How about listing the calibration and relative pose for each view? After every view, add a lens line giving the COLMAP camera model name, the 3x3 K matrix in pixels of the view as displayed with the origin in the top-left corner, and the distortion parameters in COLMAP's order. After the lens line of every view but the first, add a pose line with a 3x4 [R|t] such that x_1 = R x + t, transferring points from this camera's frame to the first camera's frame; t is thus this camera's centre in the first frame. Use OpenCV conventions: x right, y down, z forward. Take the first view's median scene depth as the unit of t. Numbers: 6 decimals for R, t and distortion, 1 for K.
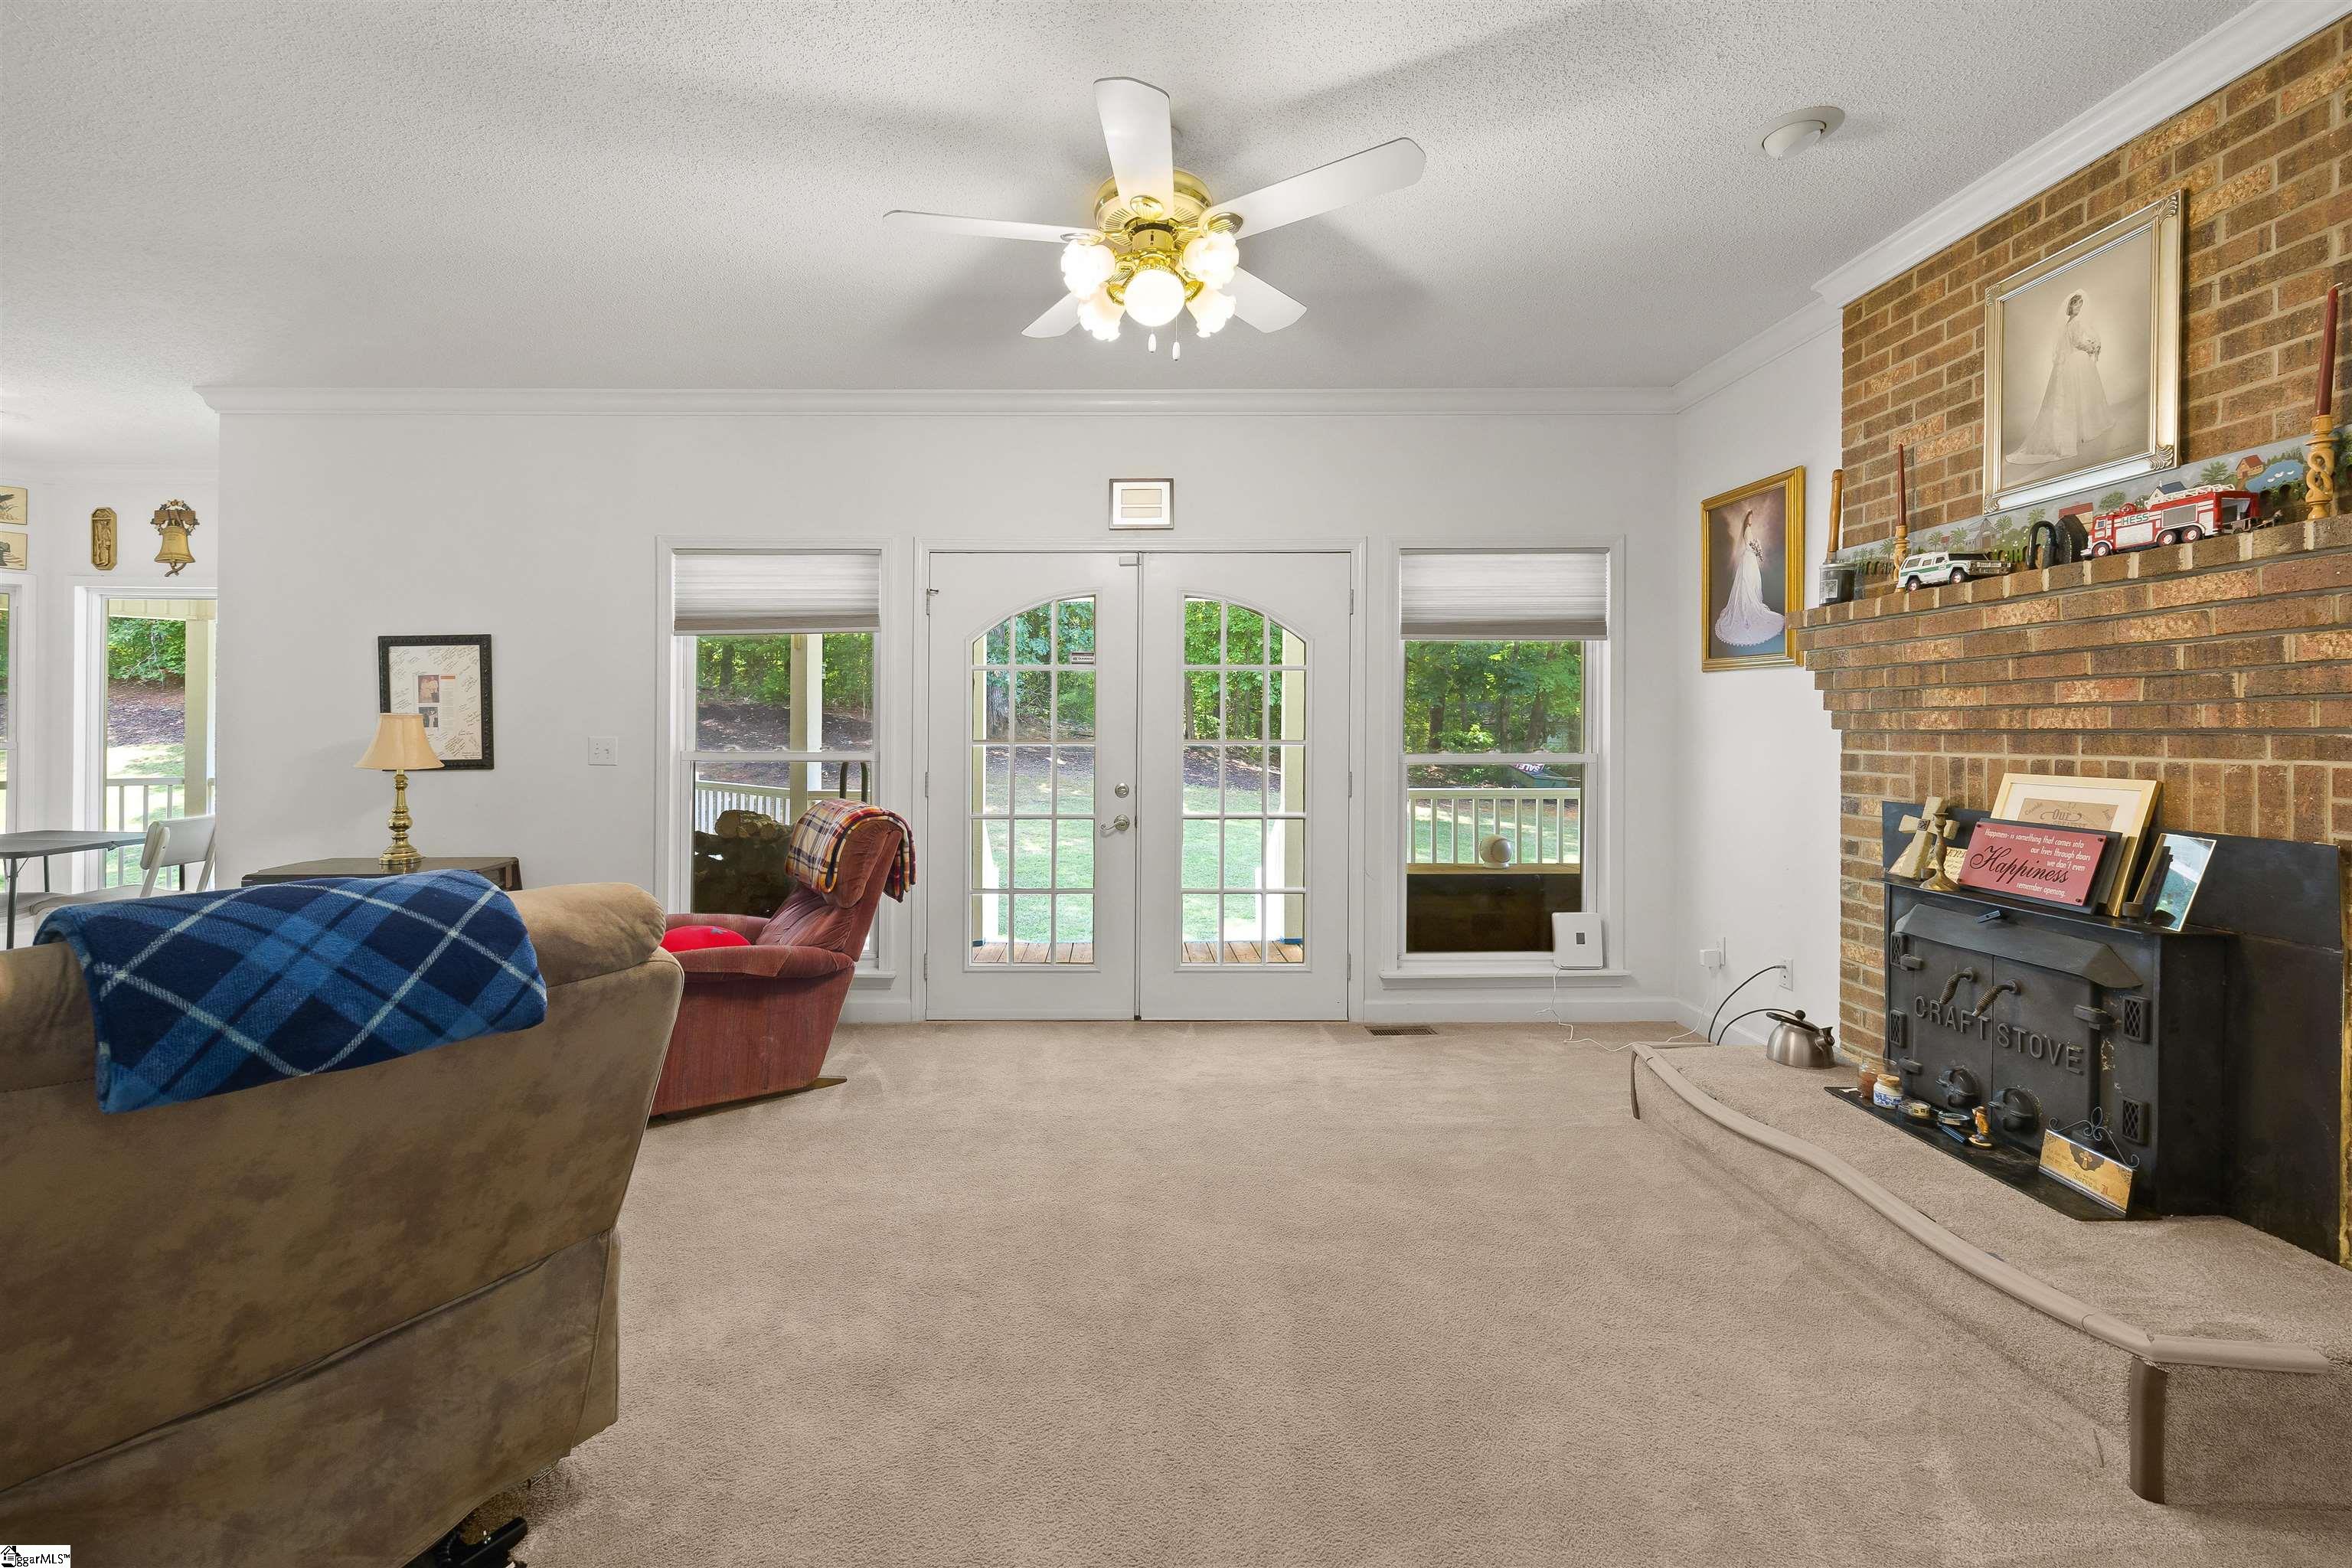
lens RADIAL K [[1034.1, 0, 1104.8], [0, 1034.1, 720.1], [0, 0, 1]] dist [-0.002009, 0.000225]
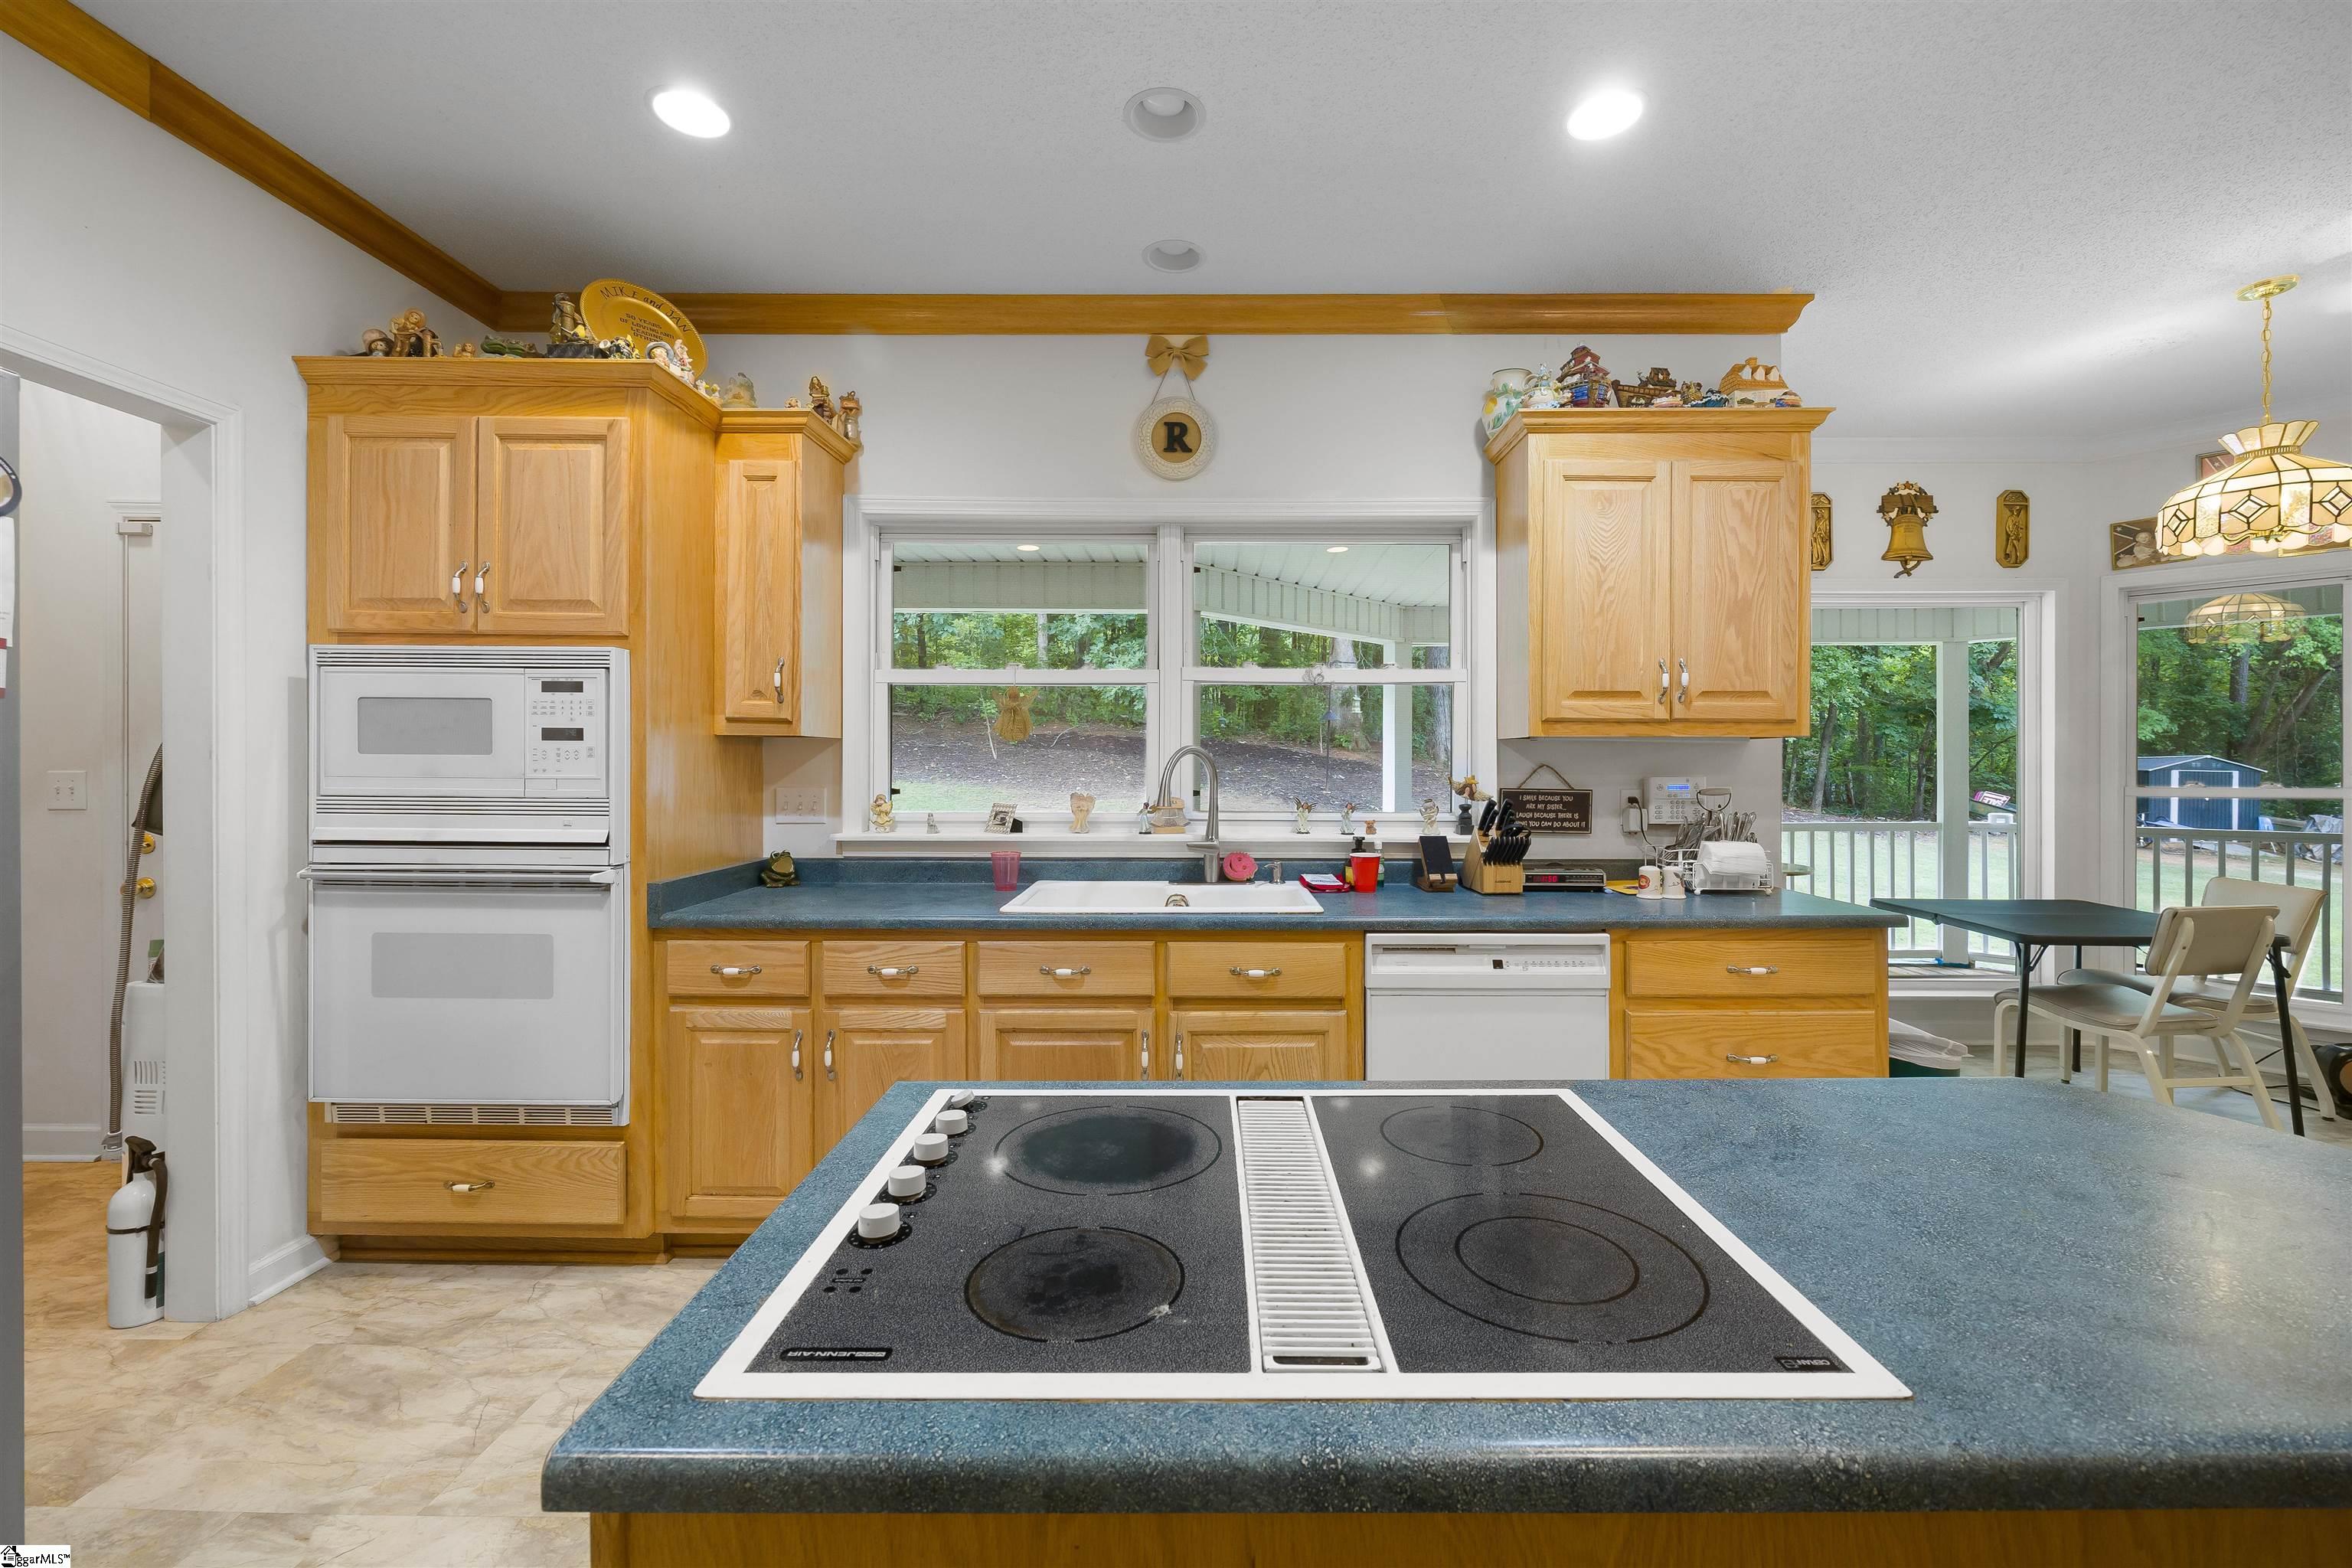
lens RADIAL K [[965.0, 0, 1201.9], [0, 965.0, 769.0], [0, 0, 1]] dist [-0.001333, -0.000170]
pose [[0.999967, -0.001722, -0.007905, -3.207276], [0.001807, 0.999940, 0.010837, -0.000222], [0.007886, -0.010851, 0.999910, 0.549725]]
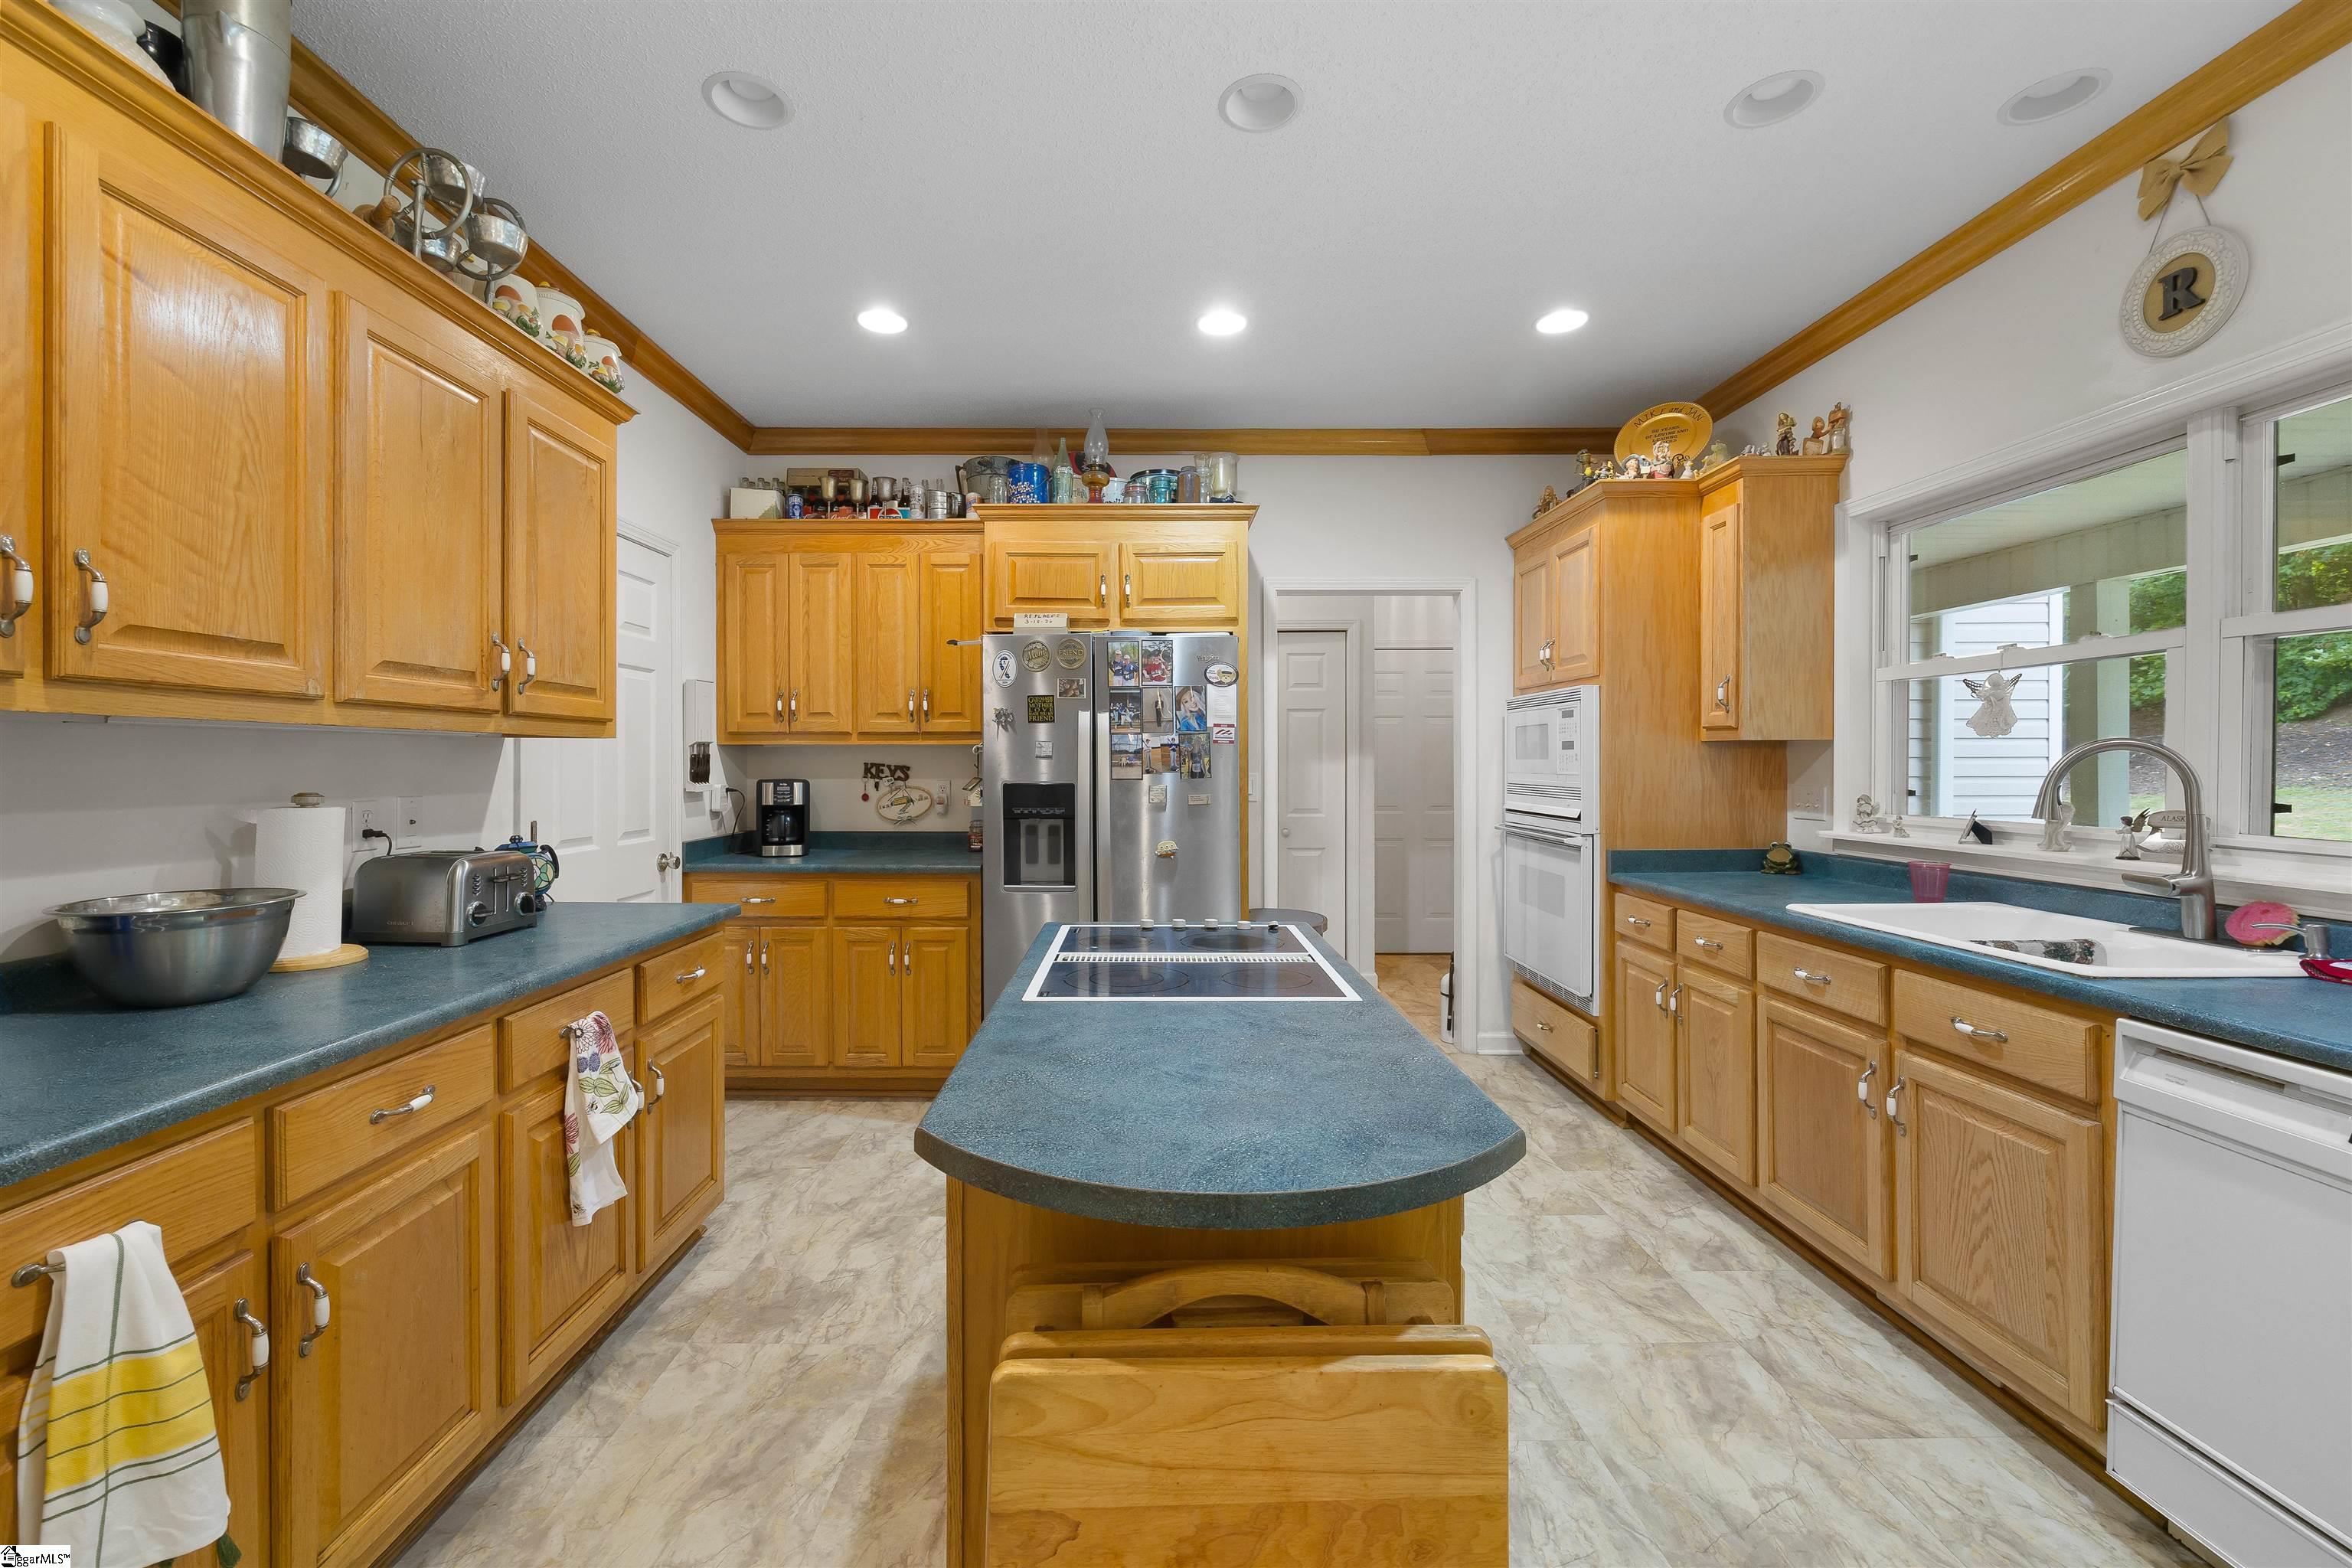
lens RADIAL K [[968.1, 0, 1147.6], [0, 968.1, 765.9], [0, 0, 1]] dist [-0.000333, -0.000026]
pose [[-0.001778, -0.000549, -0.999998, -2.445462], [0.007373, 0.999973, -0.000562, 0.001847], [0.999971, -0.007374, -0.001774, 0.849030]]
